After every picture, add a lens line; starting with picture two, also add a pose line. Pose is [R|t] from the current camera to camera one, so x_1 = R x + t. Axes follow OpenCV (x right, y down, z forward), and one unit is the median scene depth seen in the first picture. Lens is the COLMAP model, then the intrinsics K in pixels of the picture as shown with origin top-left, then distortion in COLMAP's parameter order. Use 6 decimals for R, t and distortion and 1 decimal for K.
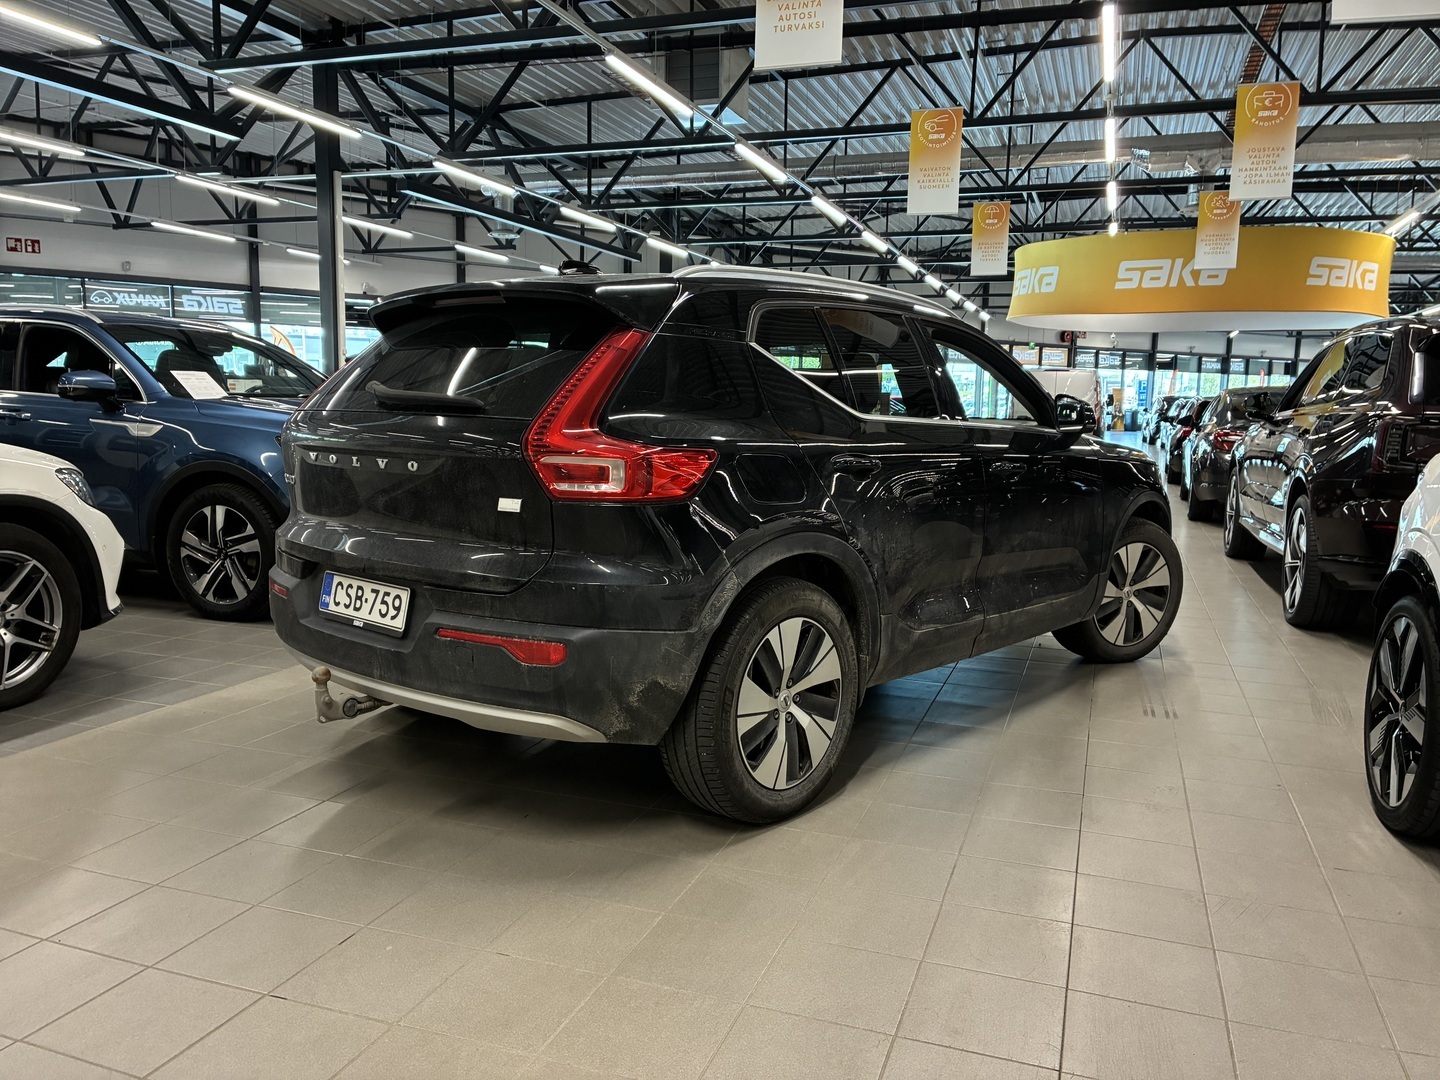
lens RADIAL K [[1098.8, 0, 719.0], [0, 1098.8, 546.3], [0, 0, 1]] dist [0.012710, -0.000899]
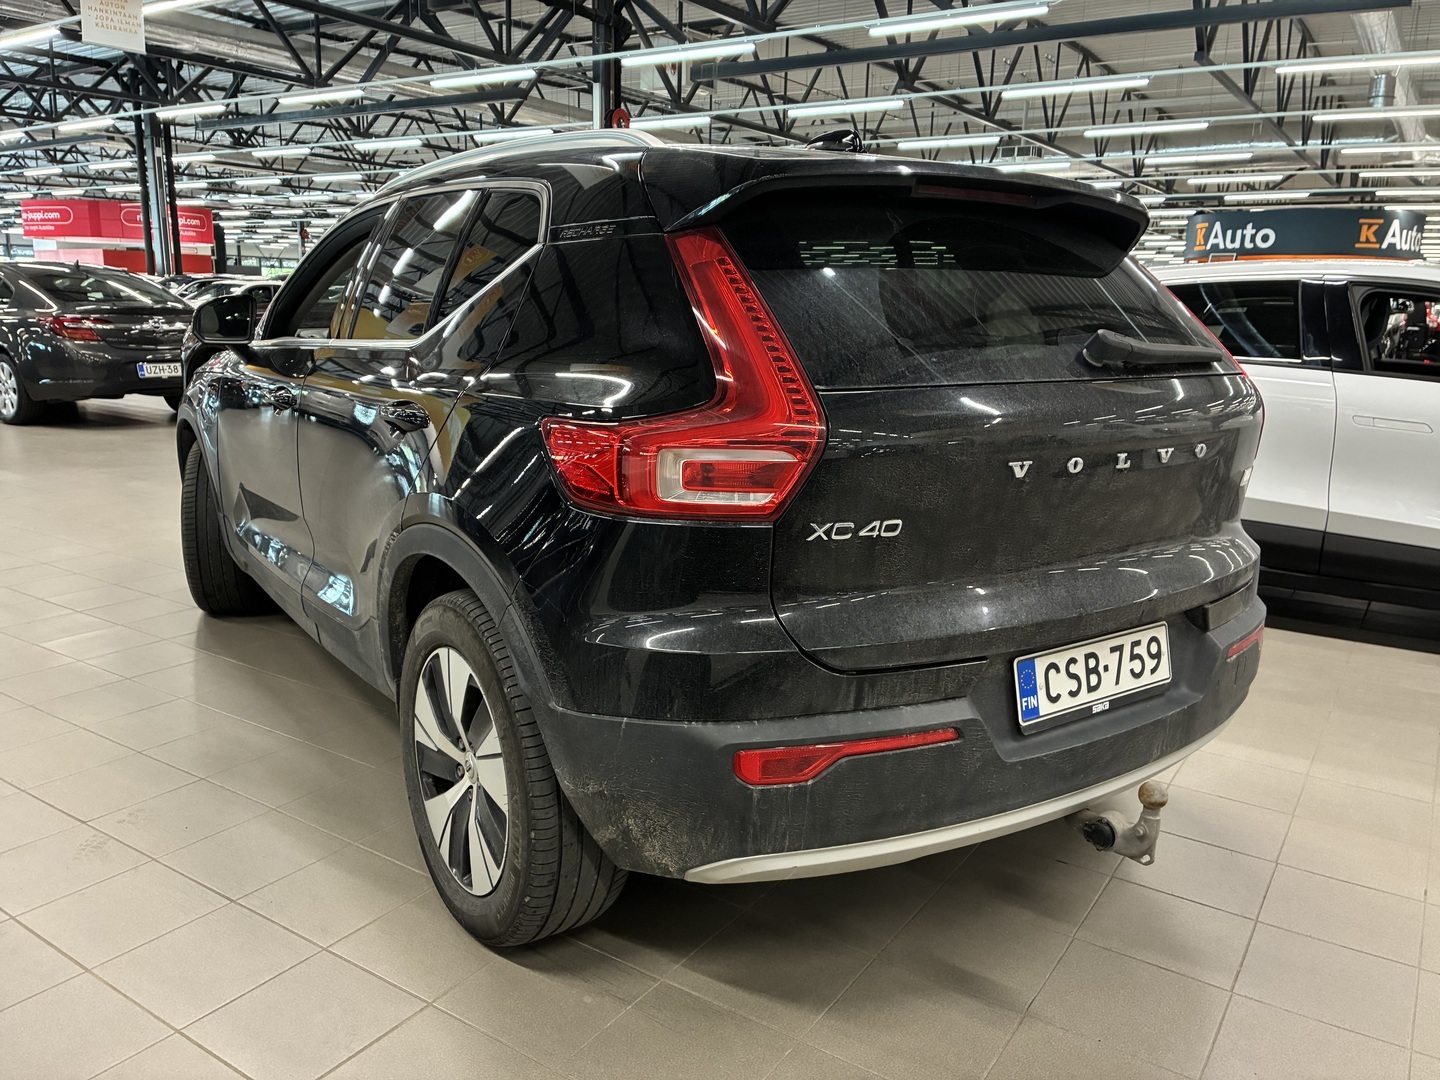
lens RADIAL K [[1098.8, 0, 724.8], [0, 1098.8, 541.6], [0, 0, 1]] dist [0.012710, -0.000899]
pose [[0.236609, -0.222367, 0.945816, -0.973710], [0.110064, 0.973326, 0.201301, -0.180607], [-0.965351, 0.056470, 0.254773, 1.042943]]
